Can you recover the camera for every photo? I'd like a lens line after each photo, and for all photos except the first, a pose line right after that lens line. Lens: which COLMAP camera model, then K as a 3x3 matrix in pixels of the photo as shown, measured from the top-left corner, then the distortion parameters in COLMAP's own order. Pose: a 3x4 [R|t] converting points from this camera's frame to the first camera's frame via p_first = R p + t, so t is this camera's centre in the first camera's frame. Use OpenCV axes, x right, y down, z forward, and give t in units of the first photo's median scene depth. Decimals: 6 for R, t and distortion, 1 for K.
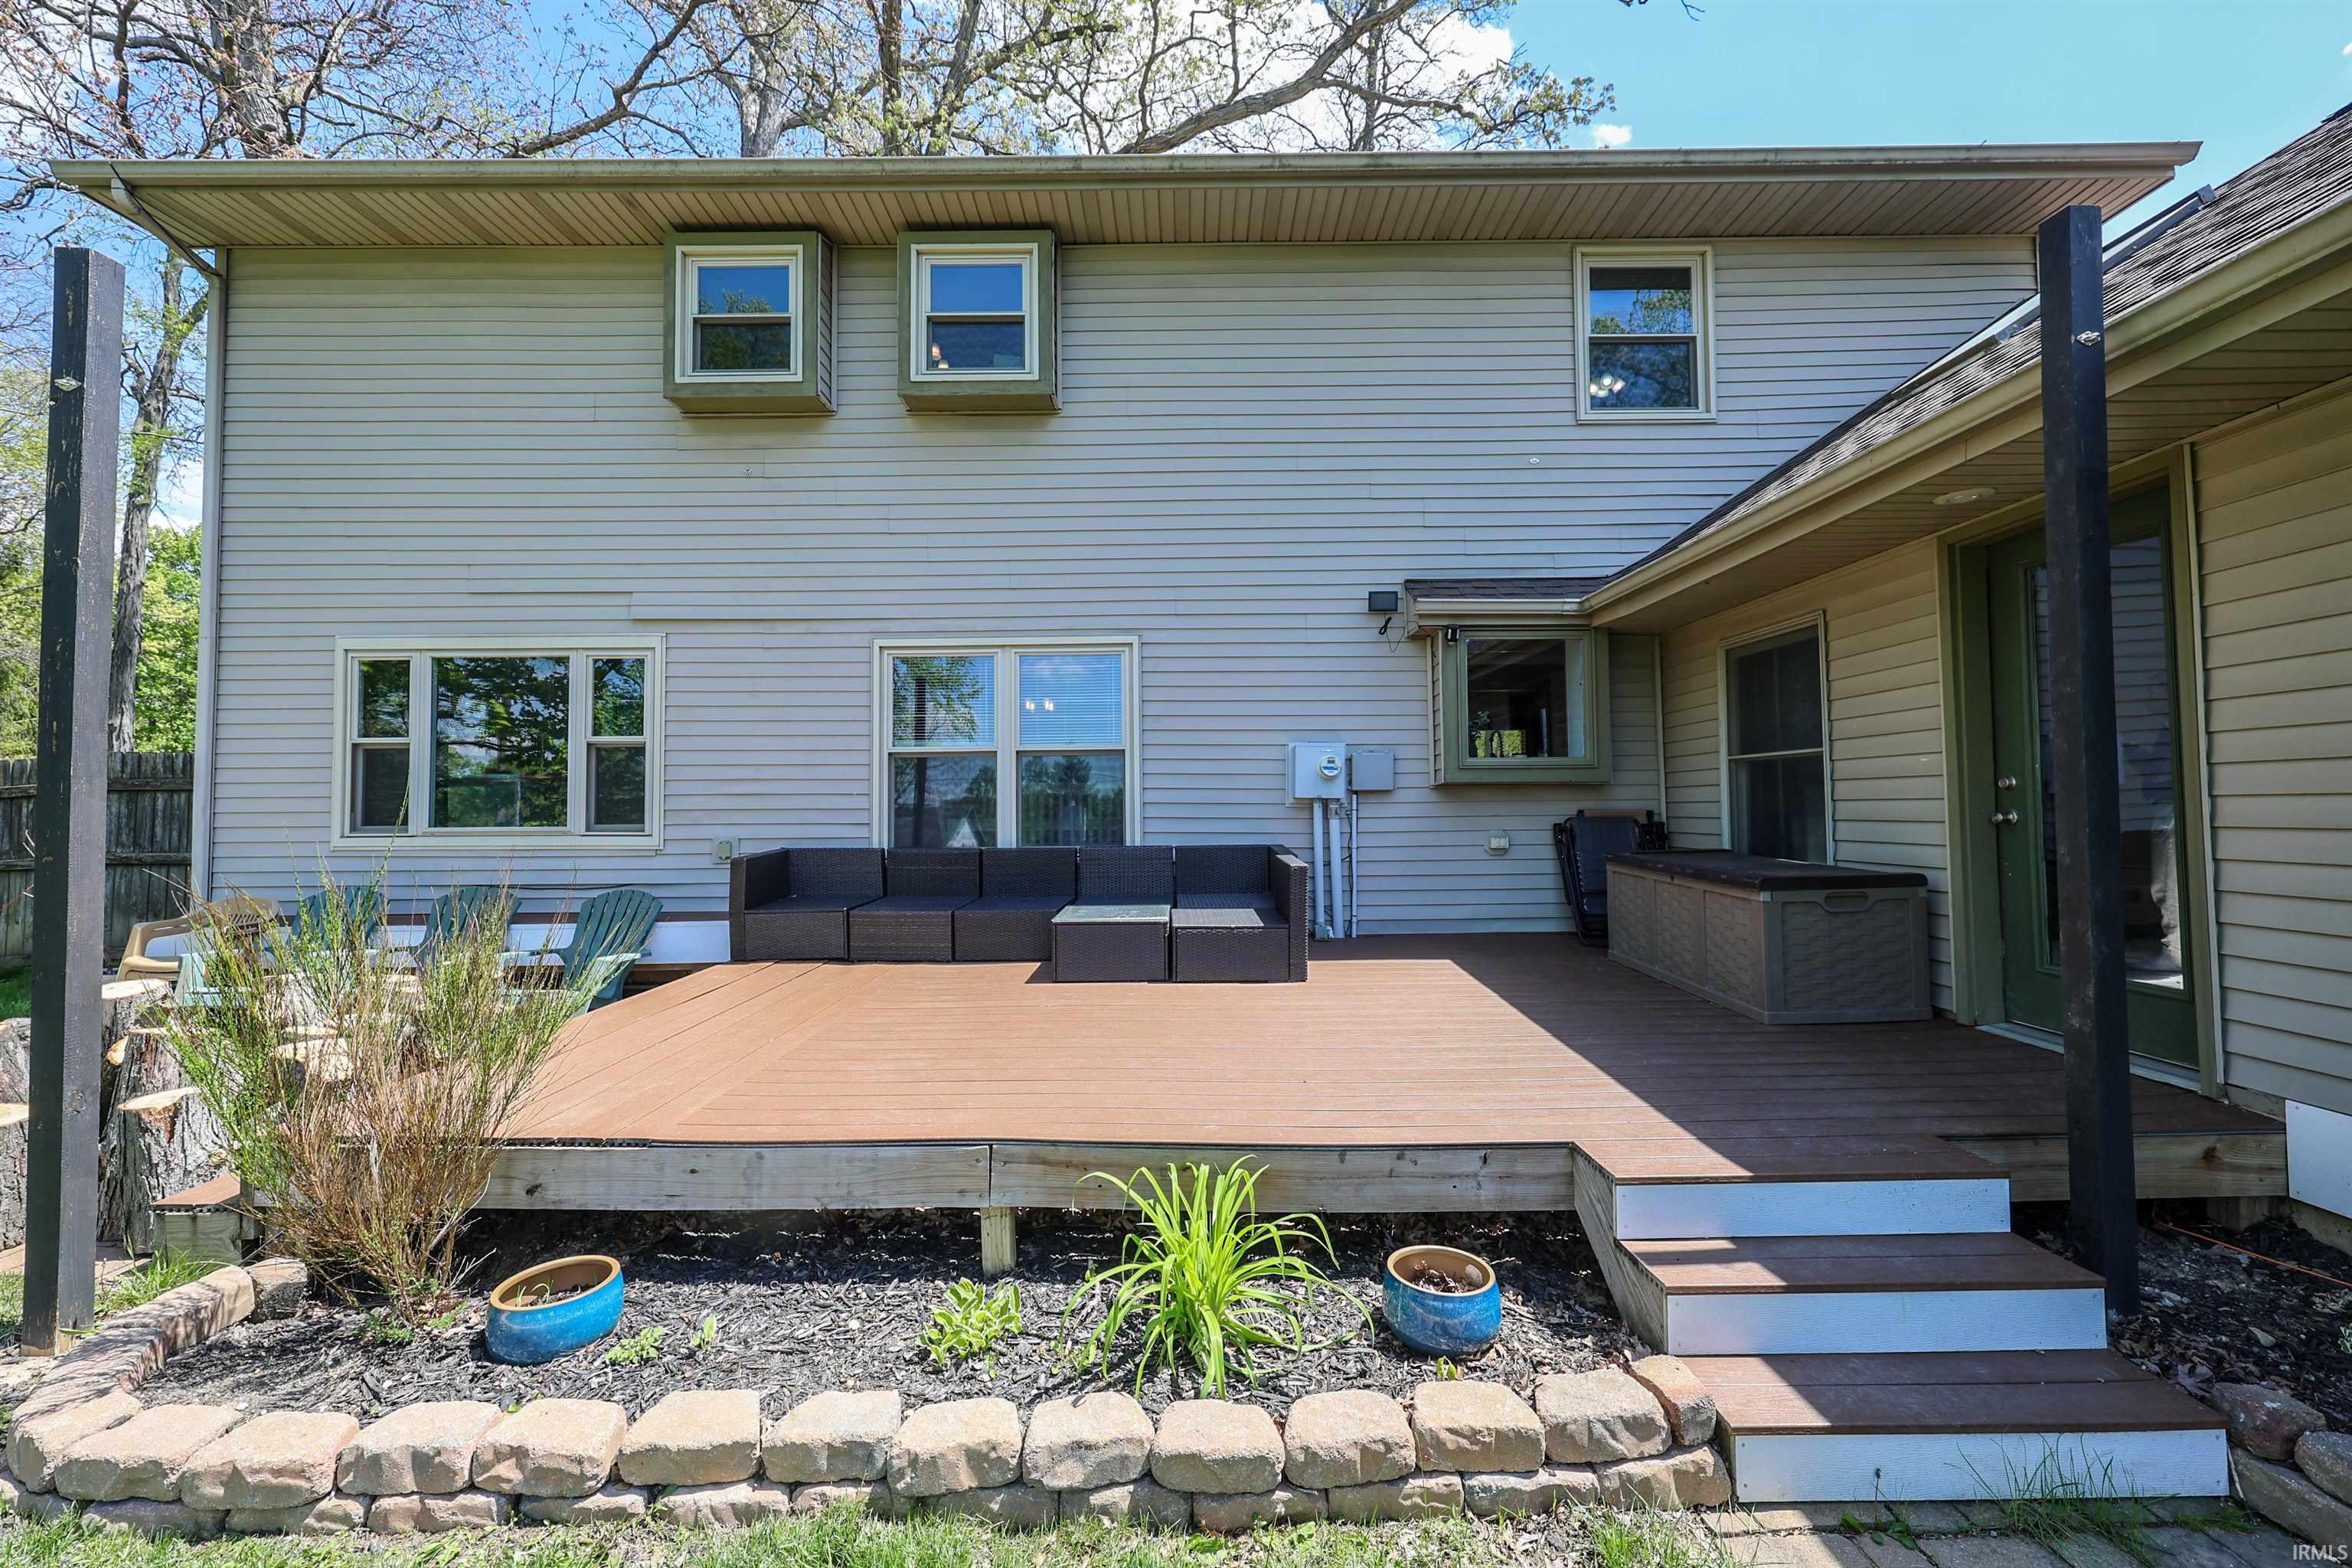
lens RADIAL K [[951.0, 0, 1183.6], [0, 951.0, 781.0], [0, 0, 1]] dist [-0.014823, -0.000061]
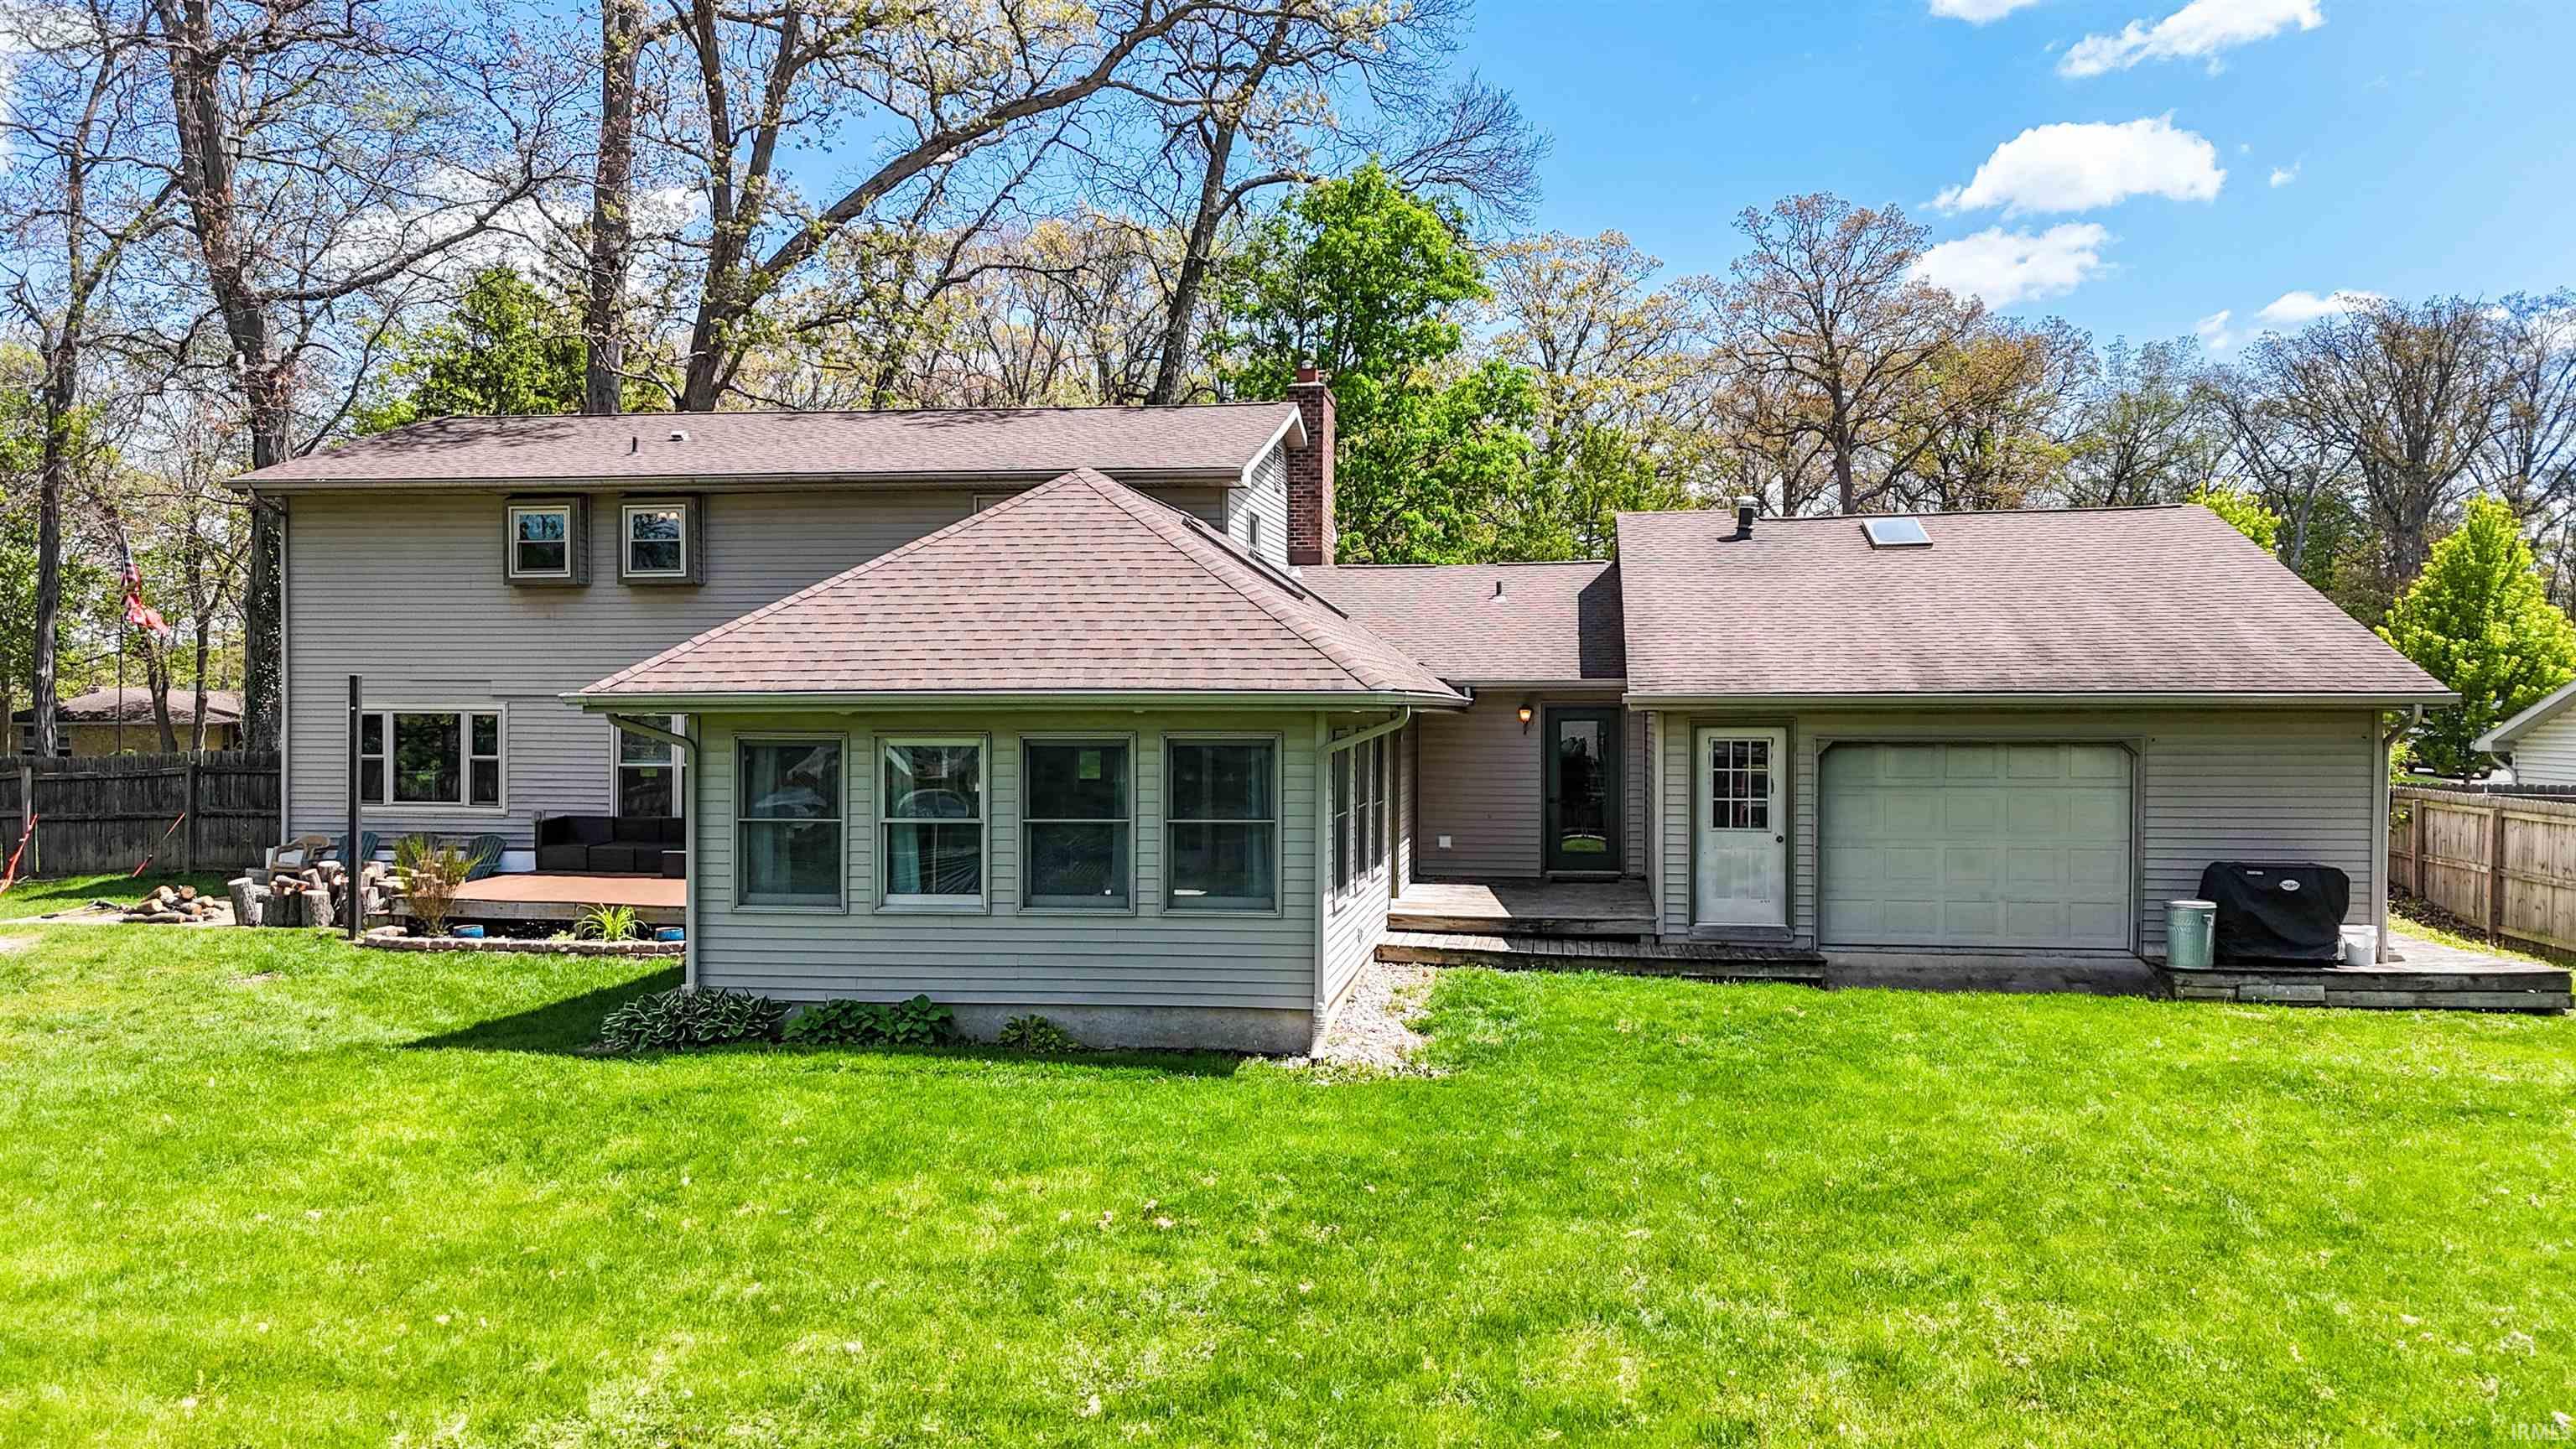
lens RADIAL K [[1865.3, 0, 1284.9], [0, 1865.3, 726.4], [0, 0, 1]] dist [0.045670, -0.044524]
pose [[0.988719, 0.012299, -0.149274, 1.596614], [-0.005828, 0.999027, 0.043710, -0.285758], [0.149666, -0.042347, 0.987829, -2.552740]]
